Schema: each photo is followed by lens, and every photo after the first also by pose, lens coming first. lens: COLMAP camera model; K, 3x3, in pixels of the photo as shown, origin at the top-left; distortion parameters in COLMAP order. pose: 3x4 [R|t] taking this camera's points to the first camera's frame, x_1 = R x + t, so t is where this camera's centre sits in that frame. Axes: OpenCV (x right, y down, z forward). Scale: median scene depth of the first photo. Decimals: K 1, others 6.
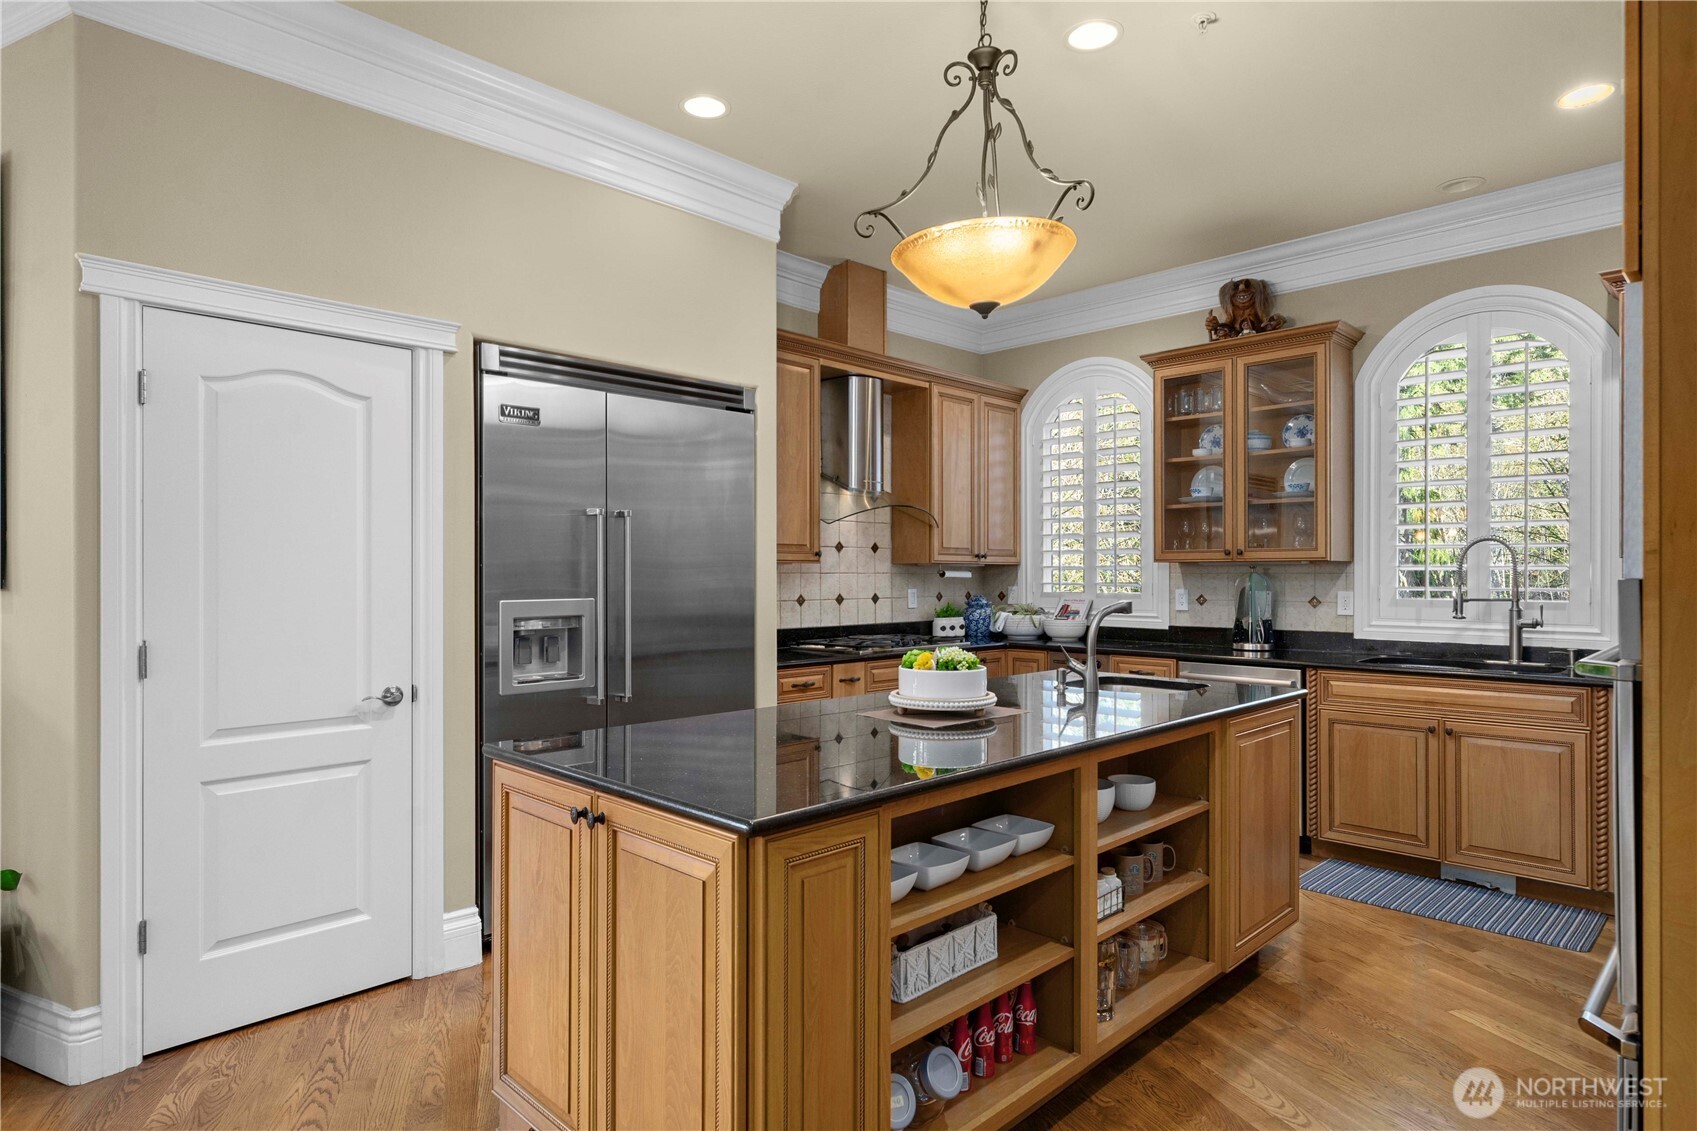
lens RADIAL K [[939.3, 0, 848.7], [0, 939.3, 571.3], [0, 0, 1]] dist [-0.001000, 0.000326]
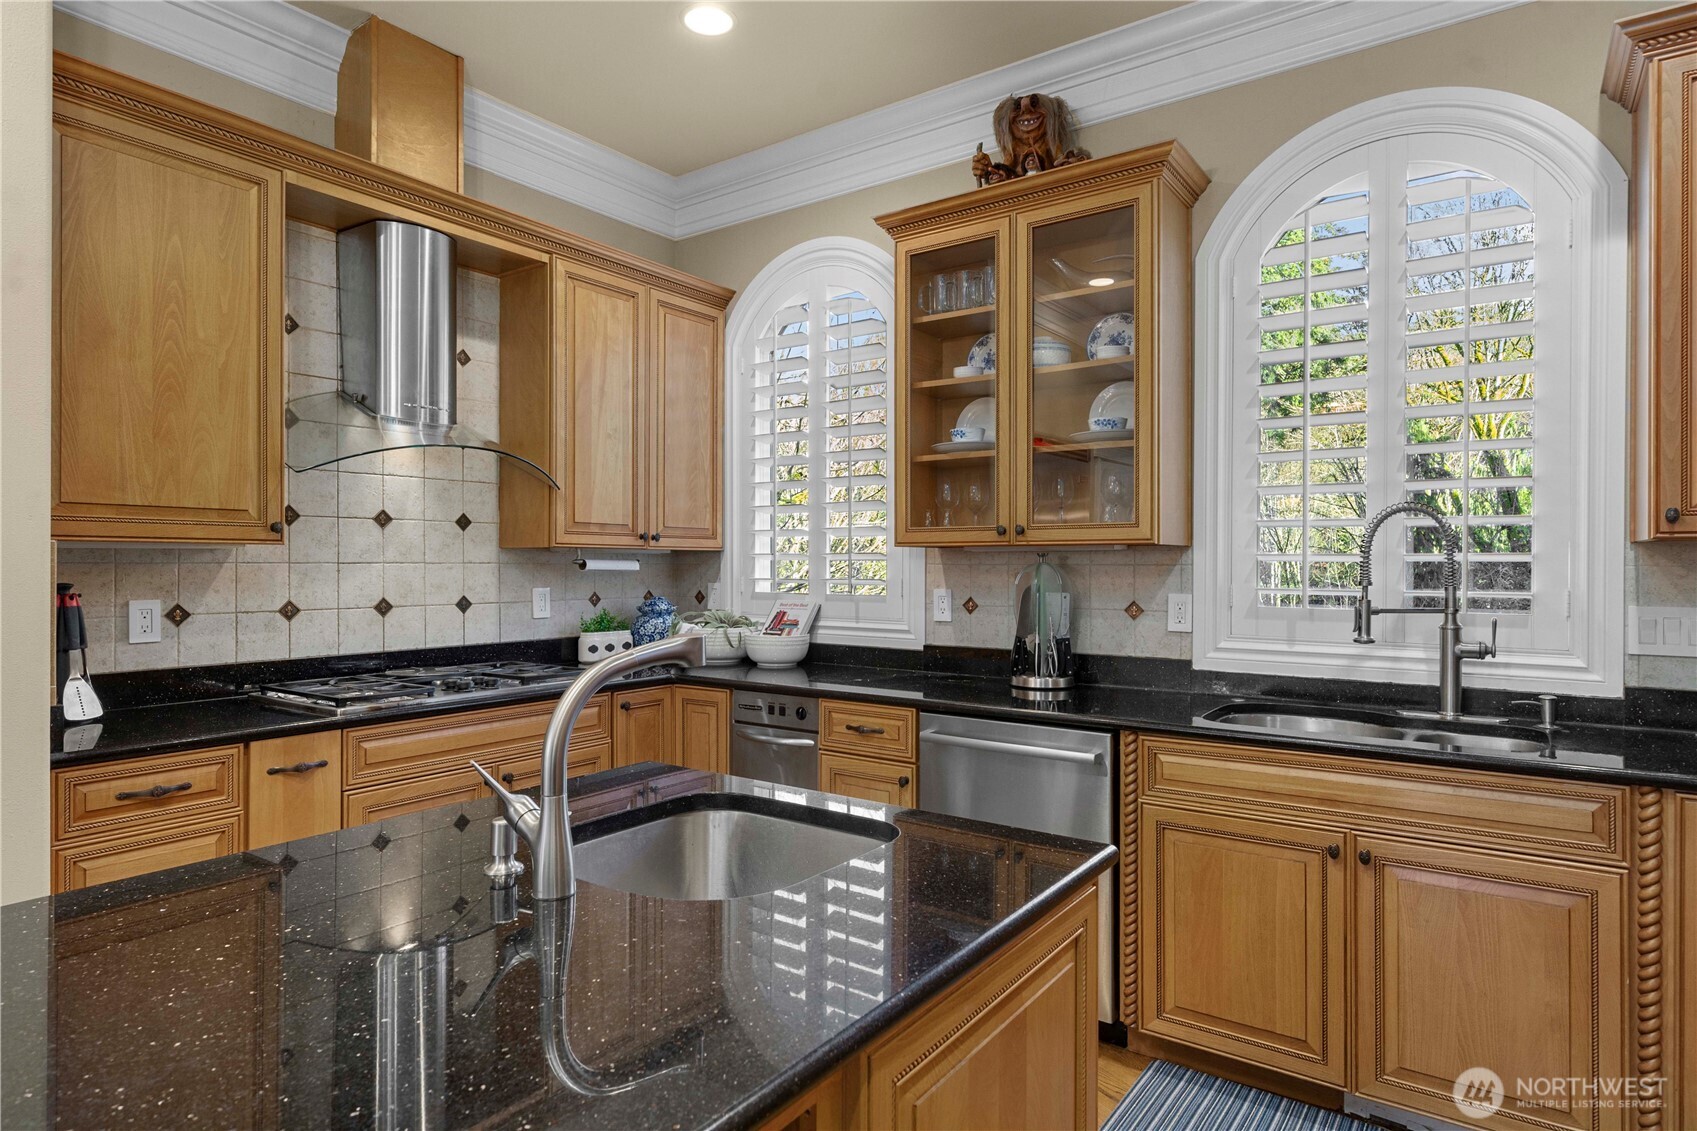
lens RADIAL K [[939.3, 0, 849.0], [0, 939.3, 562.2], [0, 0, 1]] dist [-0.001000, 0.000326]
pose [[0.986436, 0.002086, 0.164131, 0.197786], [-0.002344, 0.999996, 0.001376, -0.000080], [-0.164127, -0.001742, 0.986438, 0.397555]]
